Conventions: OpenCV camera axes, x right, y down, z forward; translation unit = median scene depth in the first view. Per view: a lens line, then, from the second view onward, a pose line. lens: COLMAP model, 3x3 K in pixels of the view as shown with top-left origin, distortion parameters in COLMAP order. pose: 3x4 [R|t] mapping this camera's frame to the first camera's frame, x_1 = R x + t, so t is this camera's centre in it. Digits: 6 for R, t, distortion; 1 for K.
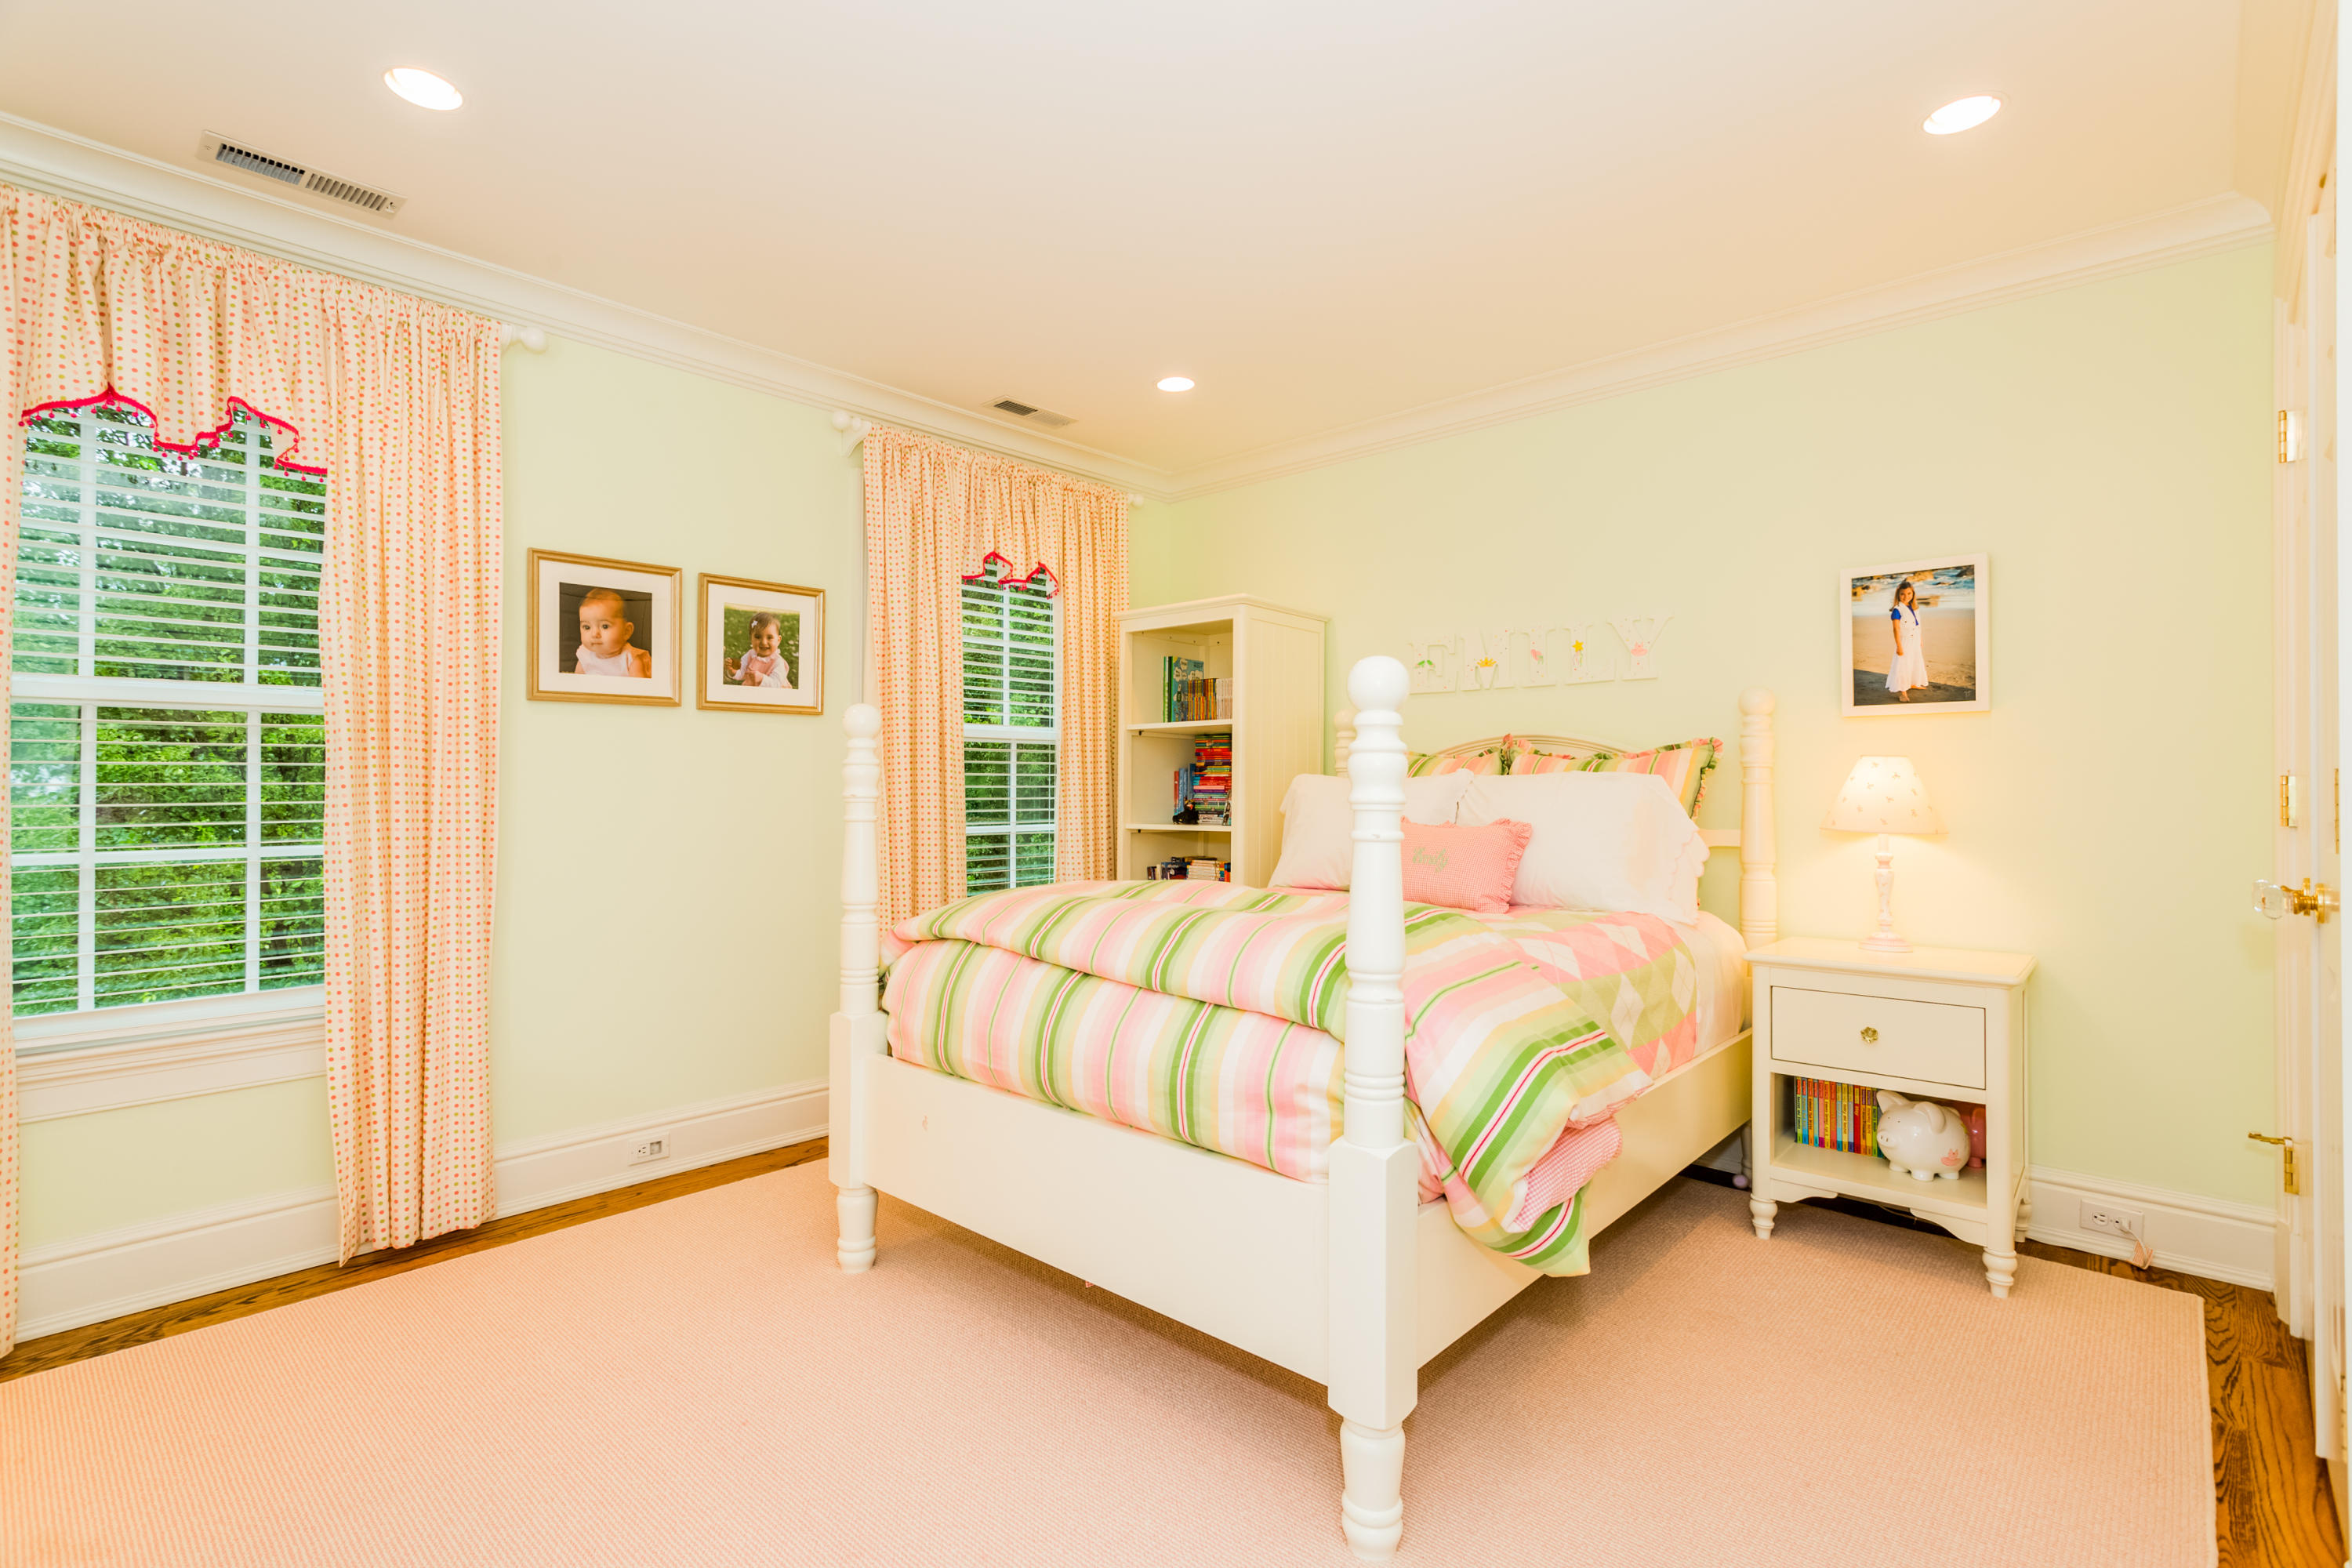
lens RADIAL K [[1196.3, 0, 1176.0], [0, 1196.3, 784.0], [0, 0, 1]] dist [-0.061436, 0.023280]
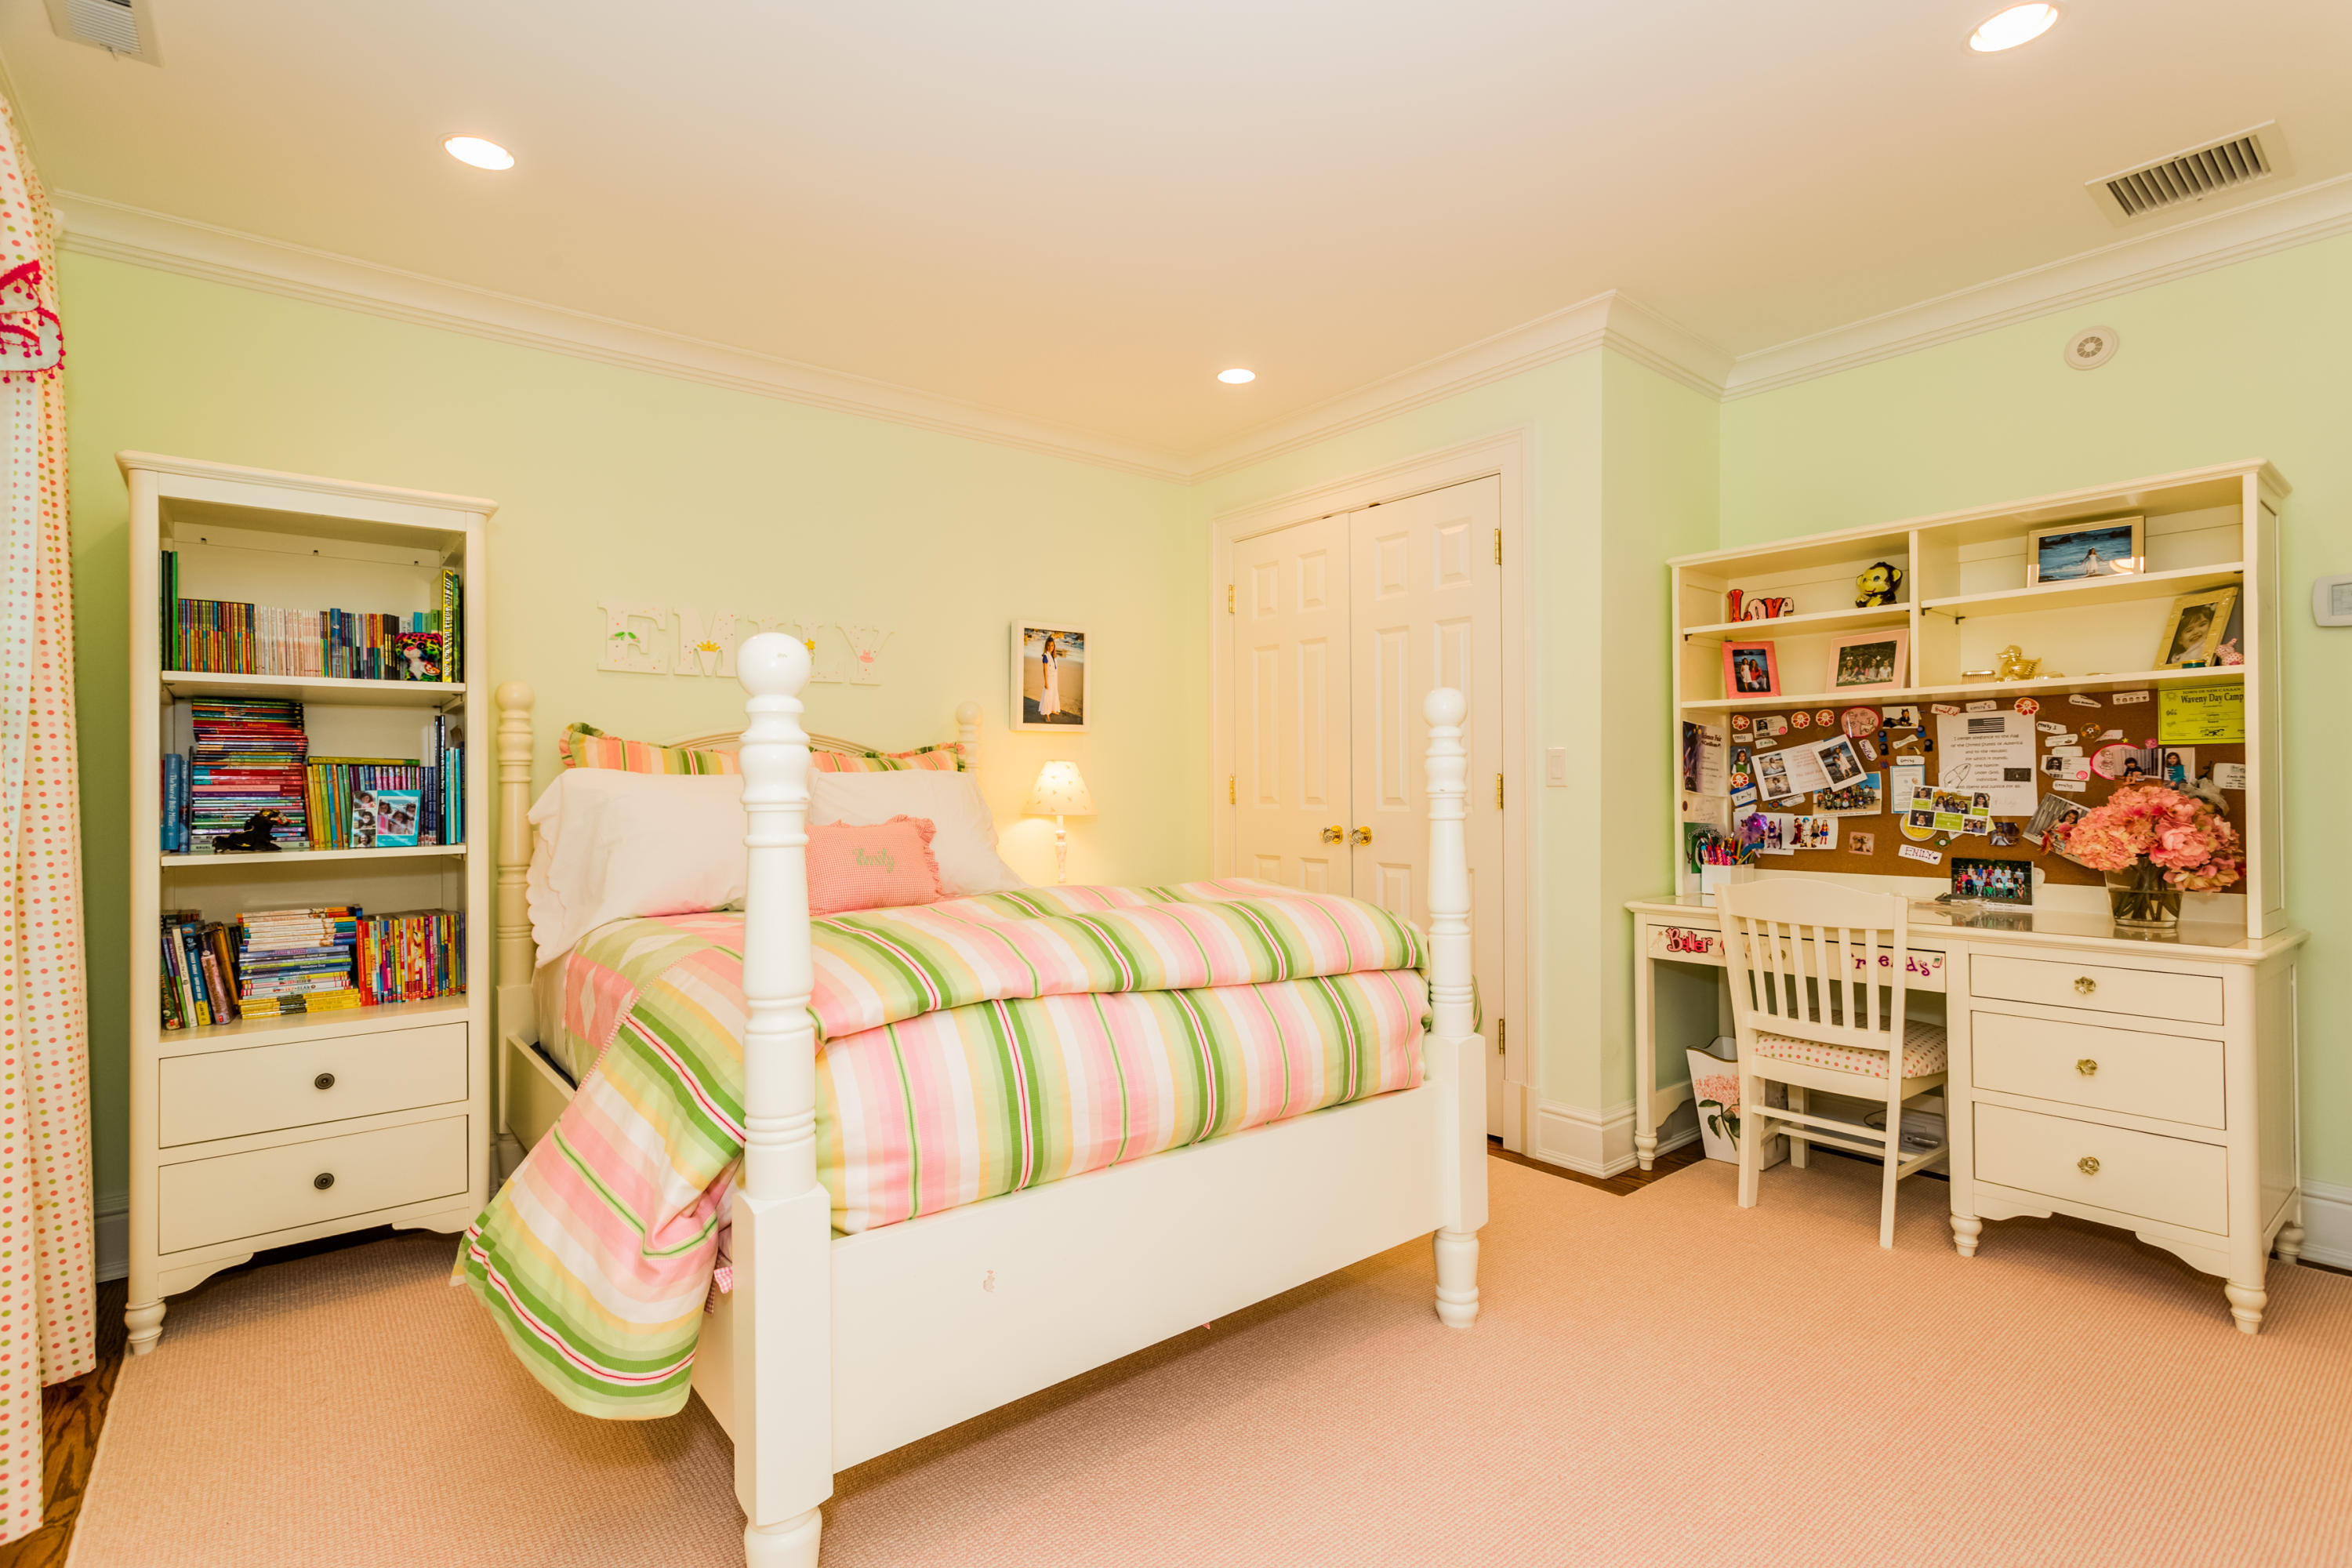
lens RADIAL K [[1143.9, 0, 1176.0], [0, 1143.9, 784.0], [0, 0, 1]] dist [0.000495, 0.018699]
pose [[0.110230, -0.001162, 0.993905, -0.719969], [-0.000744, 0.999999, 0.001252, 0.001557], [-0.993906, -0.000877, 0.110229, 0.696733]]
